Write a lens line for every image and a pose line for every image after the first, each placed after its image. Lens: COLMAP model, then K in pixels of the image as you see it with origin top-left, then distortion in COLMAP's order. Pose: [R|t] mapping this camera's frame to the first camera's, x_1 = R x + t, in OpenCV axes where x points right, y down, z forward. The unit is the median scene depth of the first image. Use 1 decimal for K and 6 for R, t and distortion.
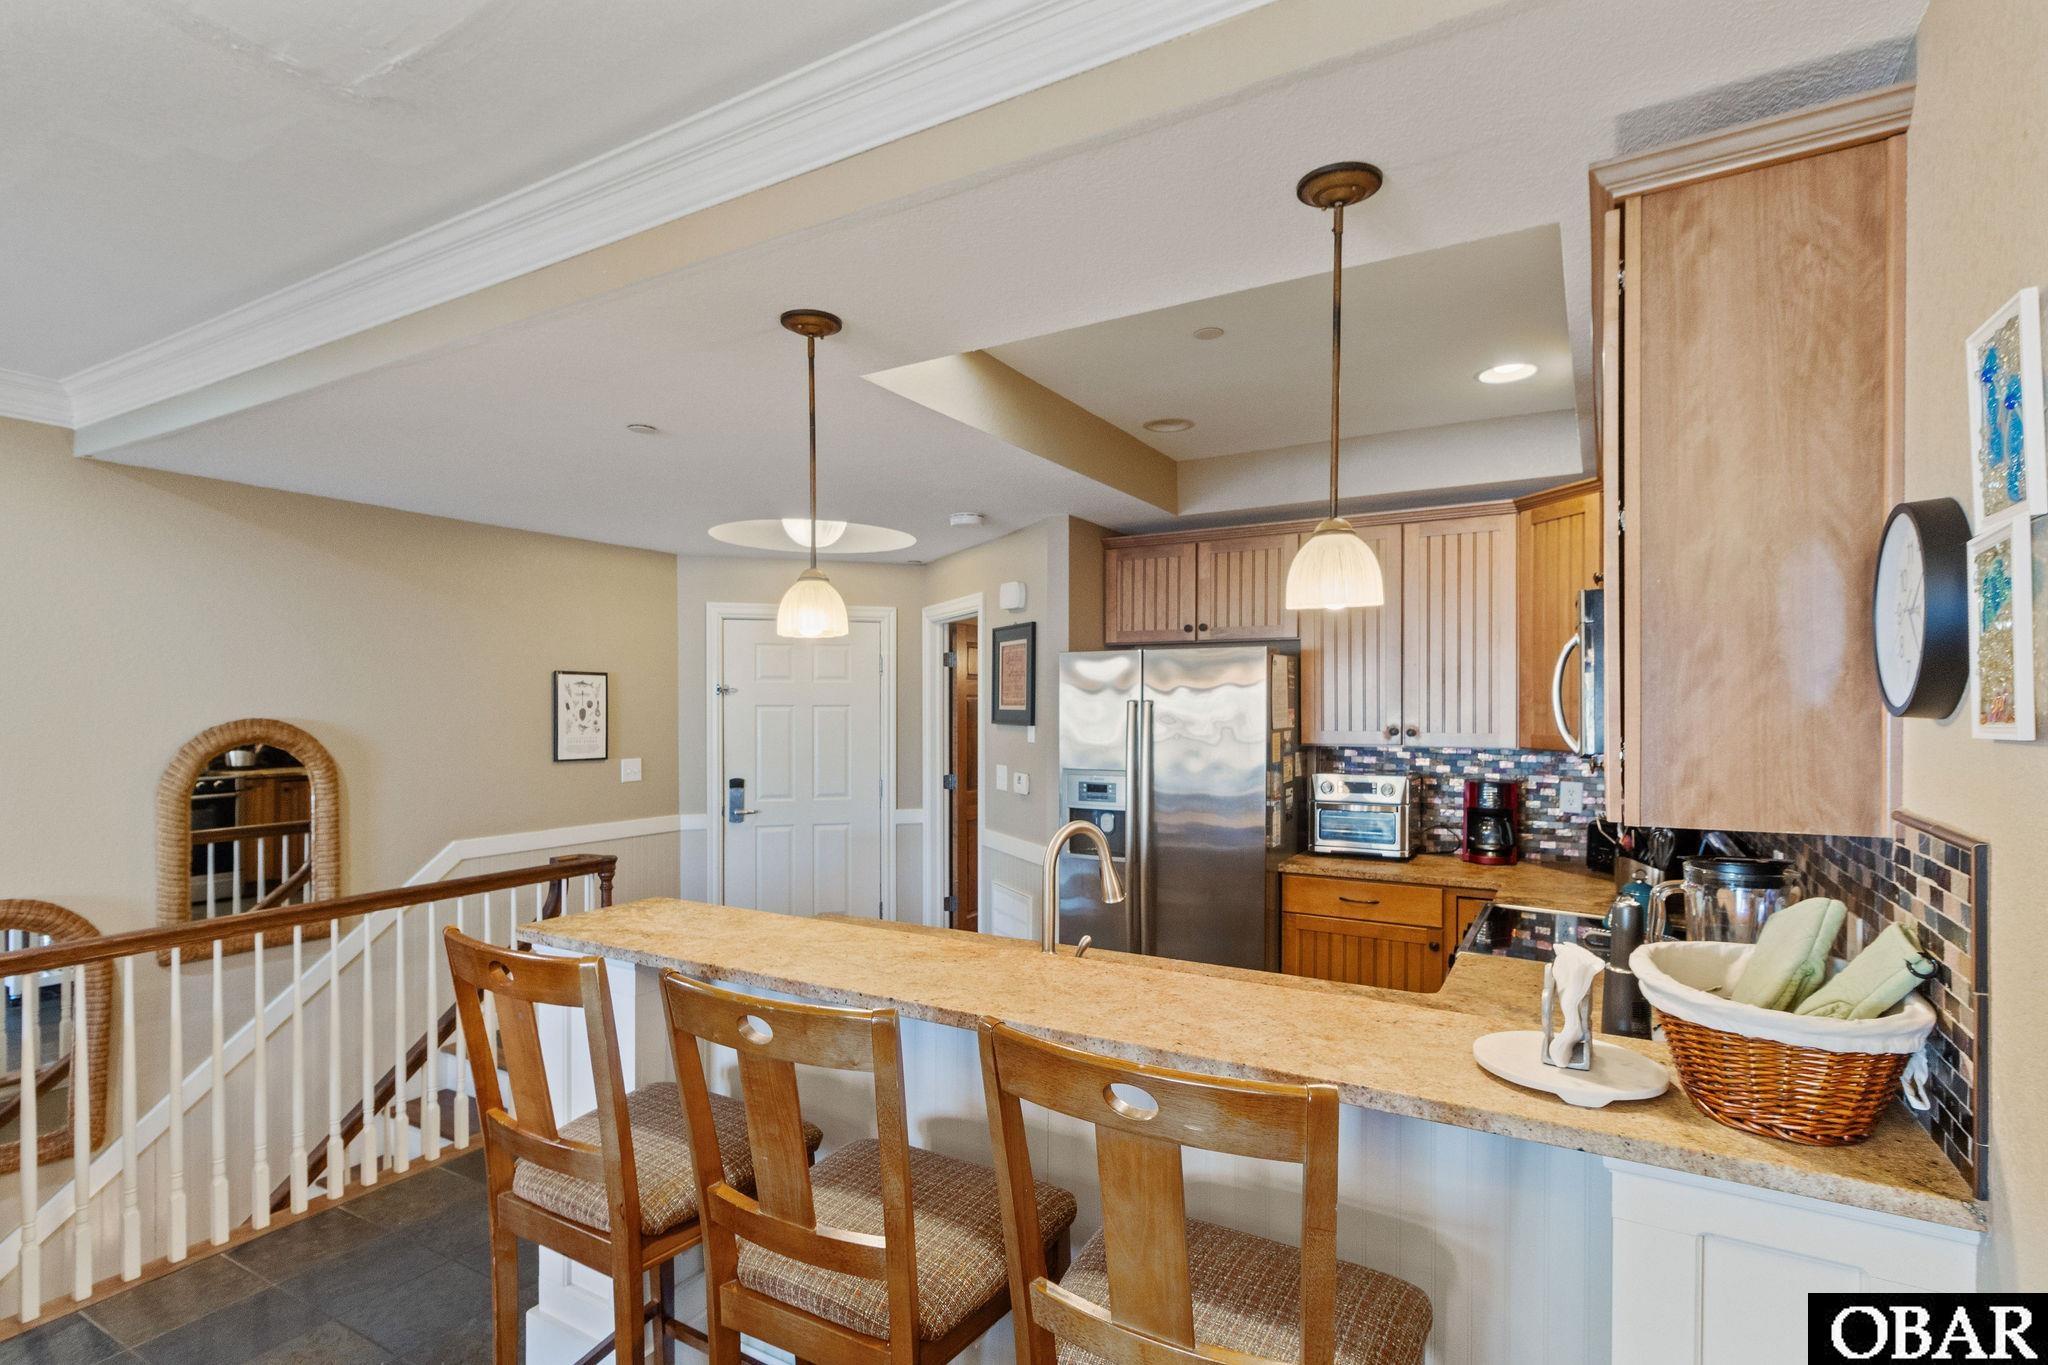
lens RADIAL K [[983.5, 0, 1007.2], [0, 983.5, 719.6], [0, 0, 1]] dist [0.007622, -0.000002]
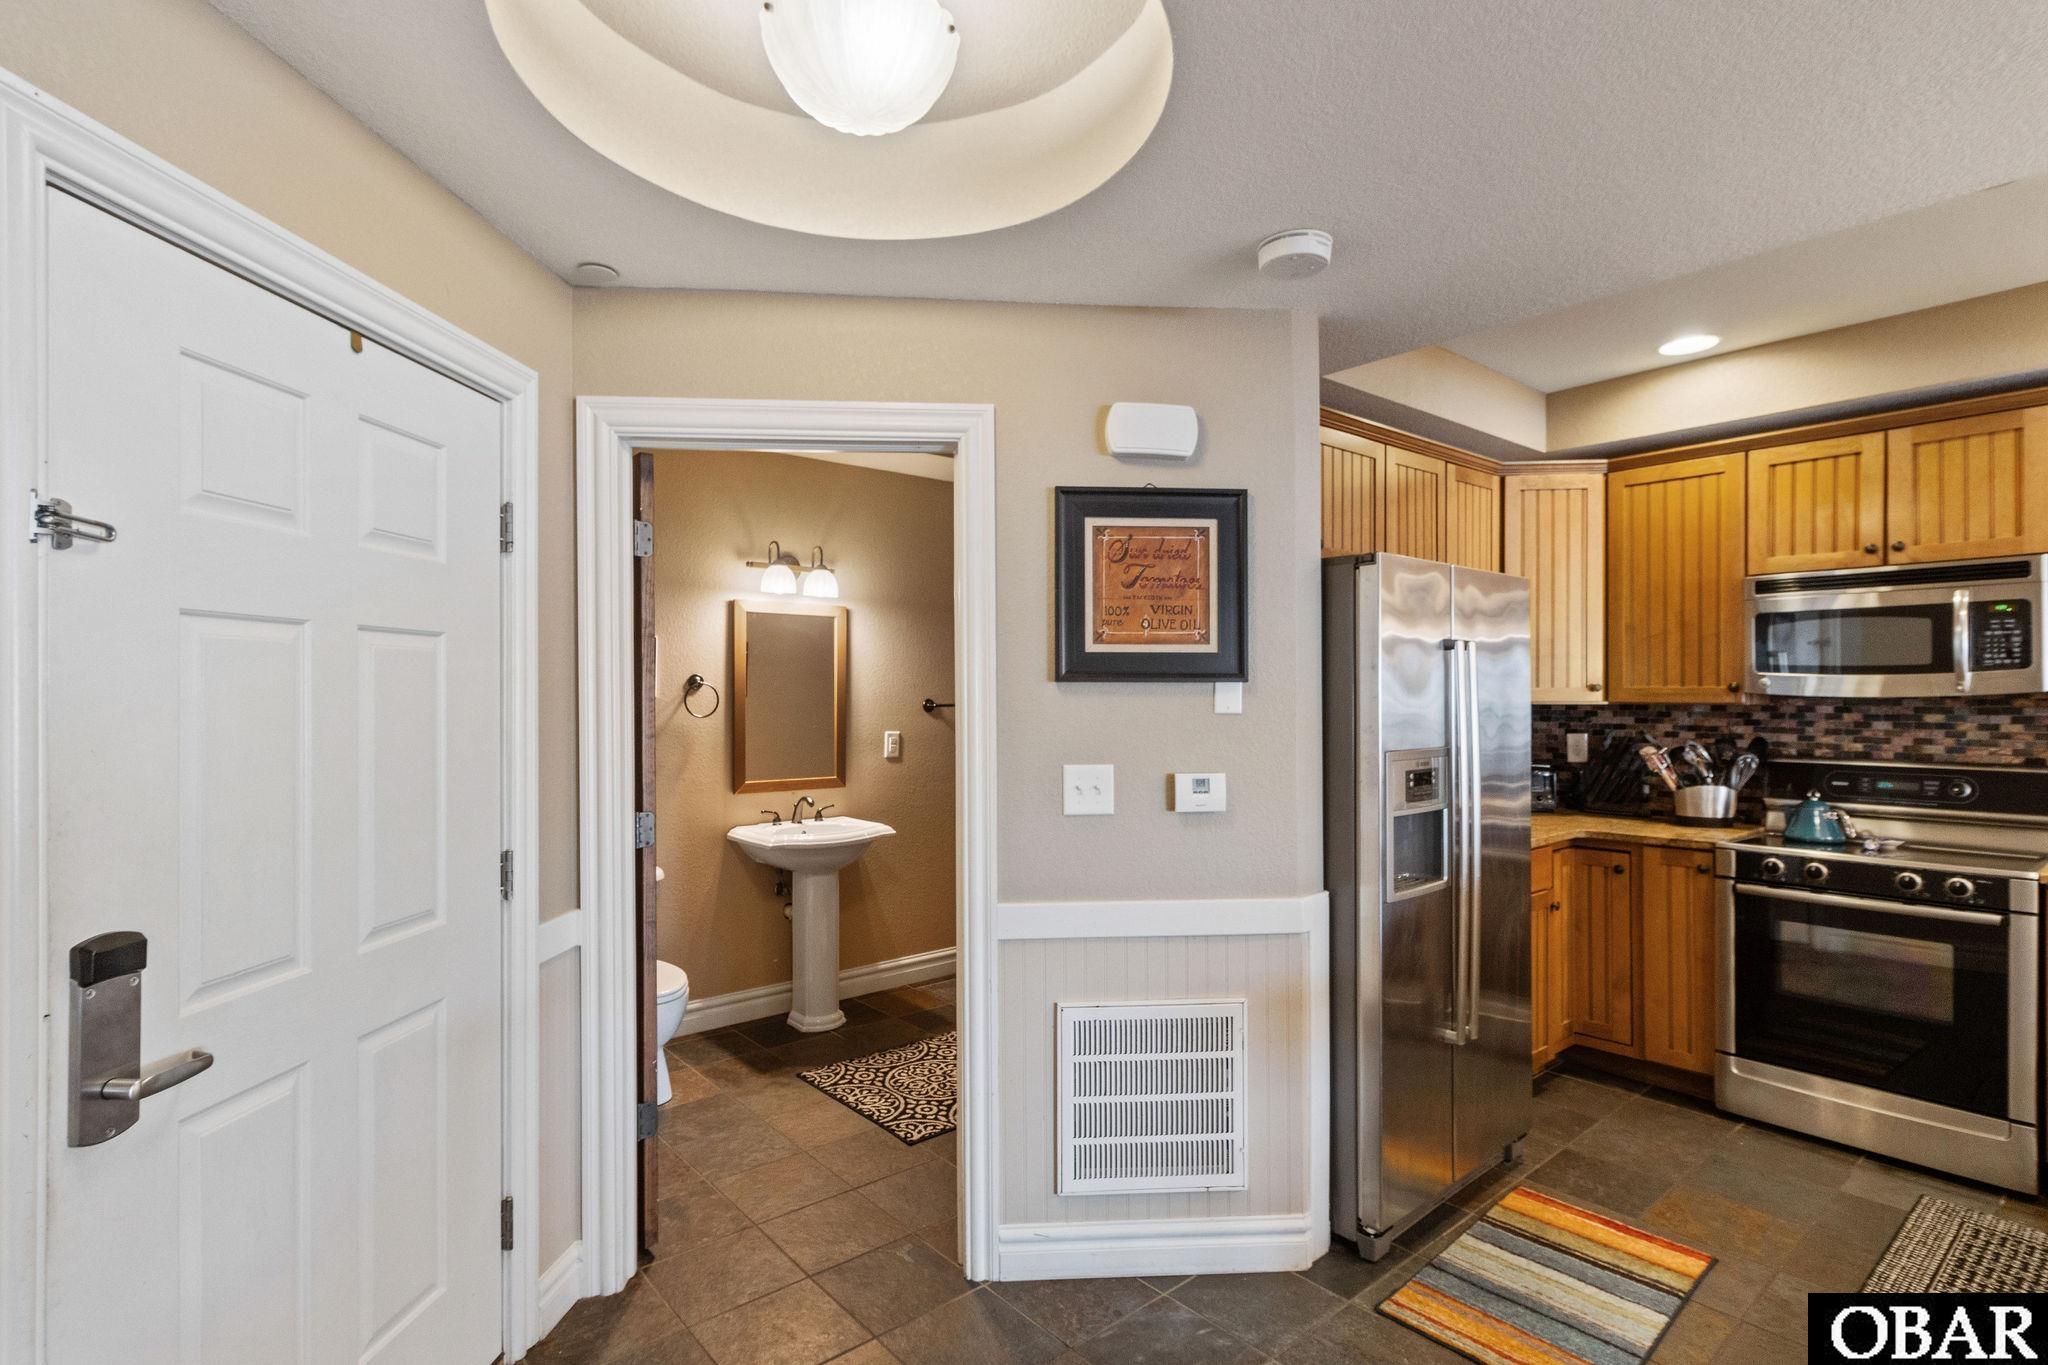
lens RADIAL K [[983.5, 0, 1027.6], [0, 983.5, 693.5], [0, 0, 1]] dist [0.007622, -0.000002]
pose [[0.335029, -0.000804, 0.942207, -0.576781], [0.016660, 0.999848, -0.005071, 0.015005], [-0.942060, 0.017396, 0.334992, 1.025171]]
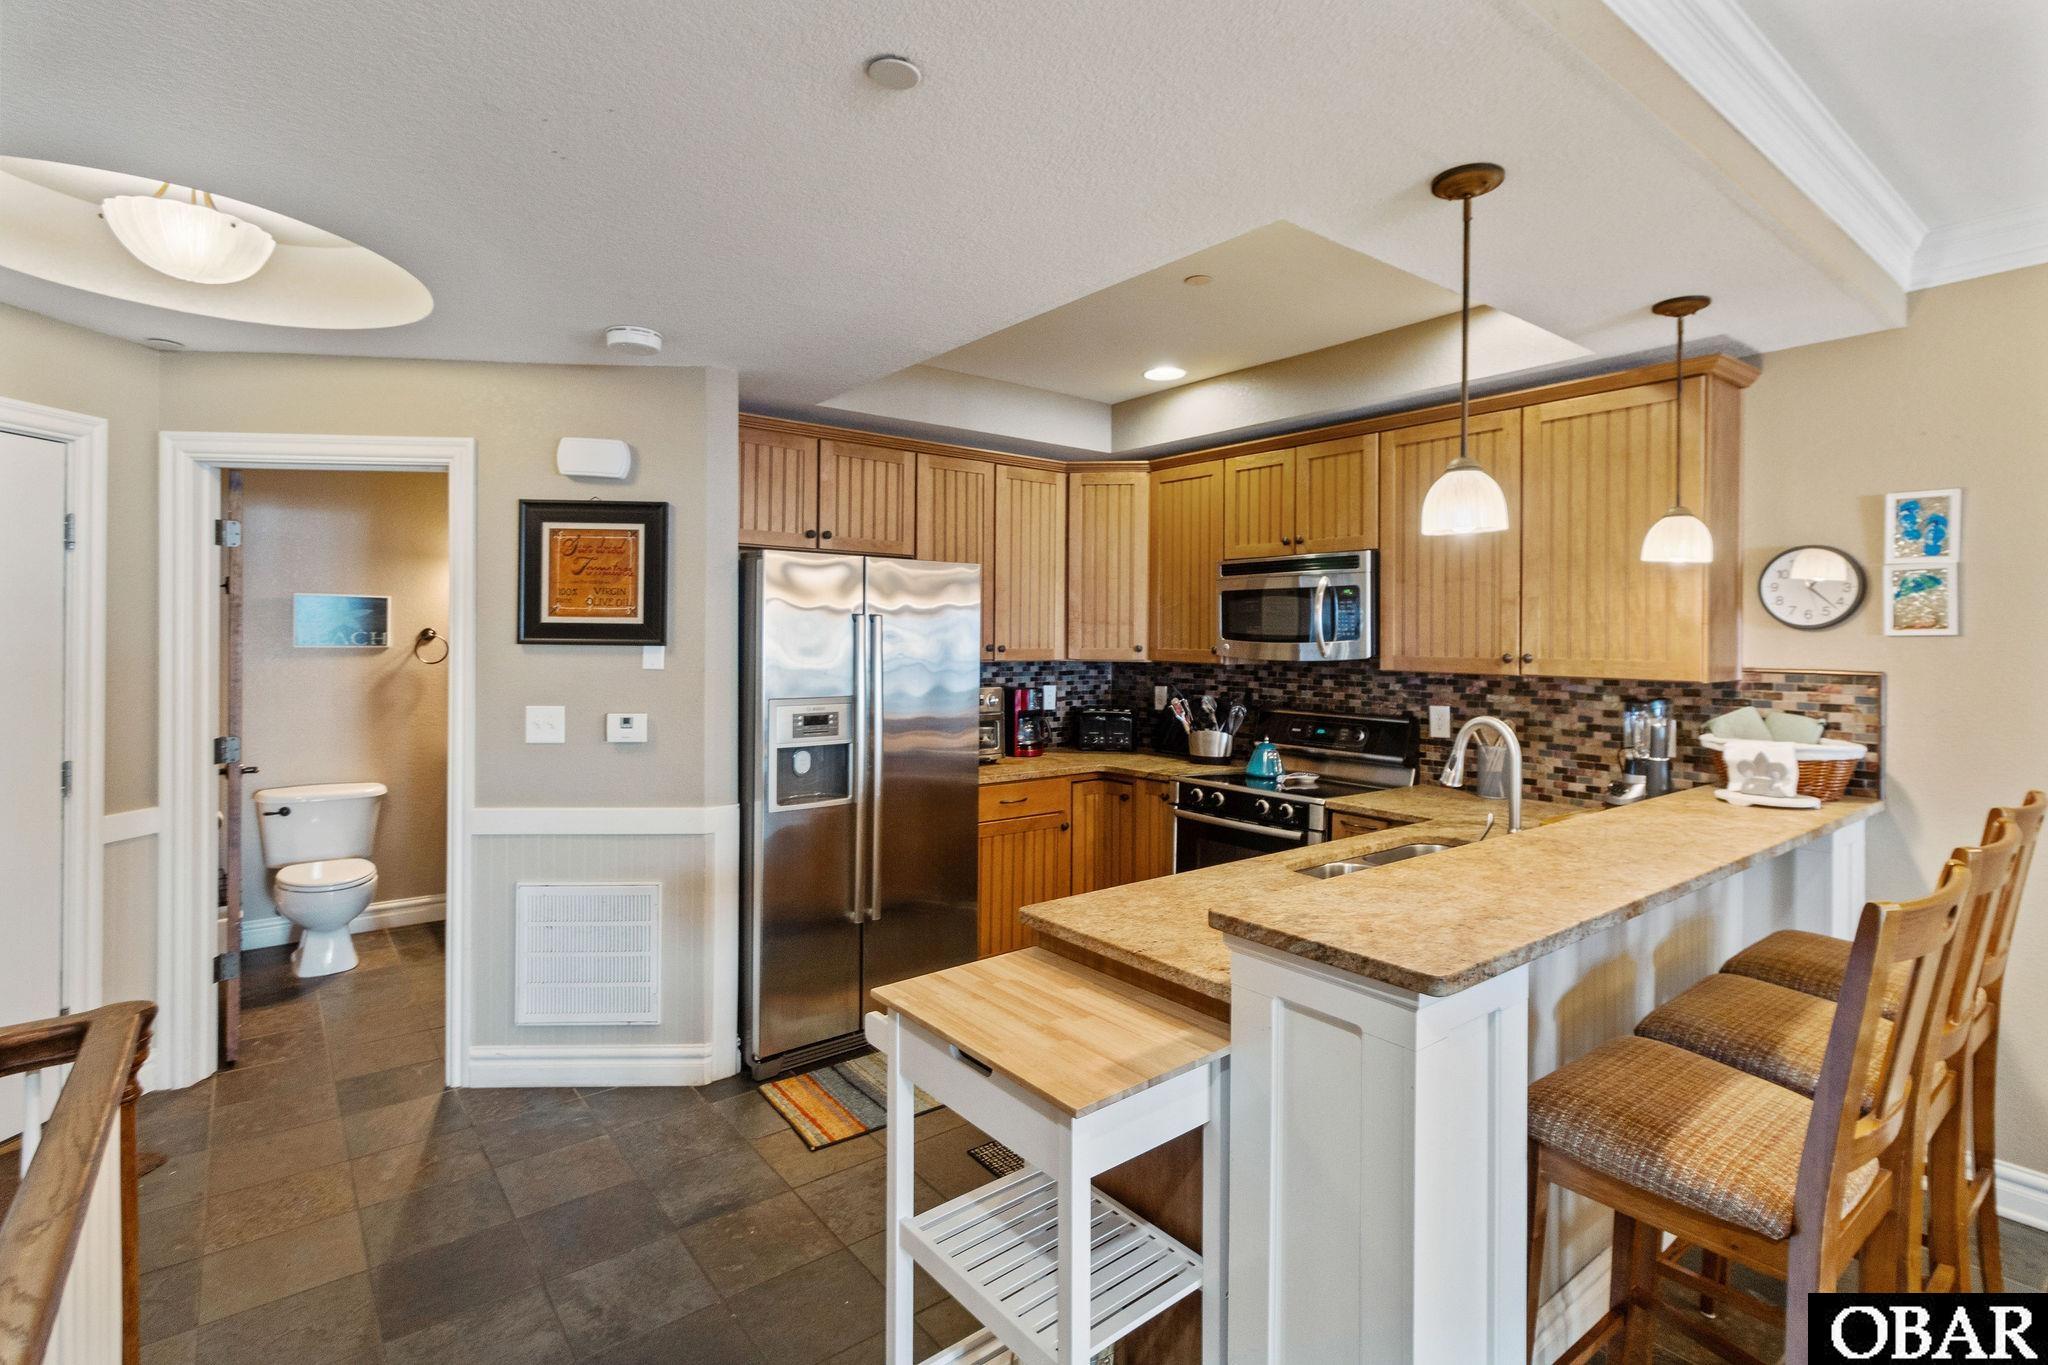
lens RADIAL K [[983.5, 0, 1038.6], [0, 983.5, 635.6], [0, 0, 1]] dist [0.007622, -0.000002]
pose [[0.357375, 0.005853, 0.933943, -0.608967], [0.005059, 0.999954, -0.008203, 0.007140], [-0.933947, 0.007657, 0.357328, 0.531258]]
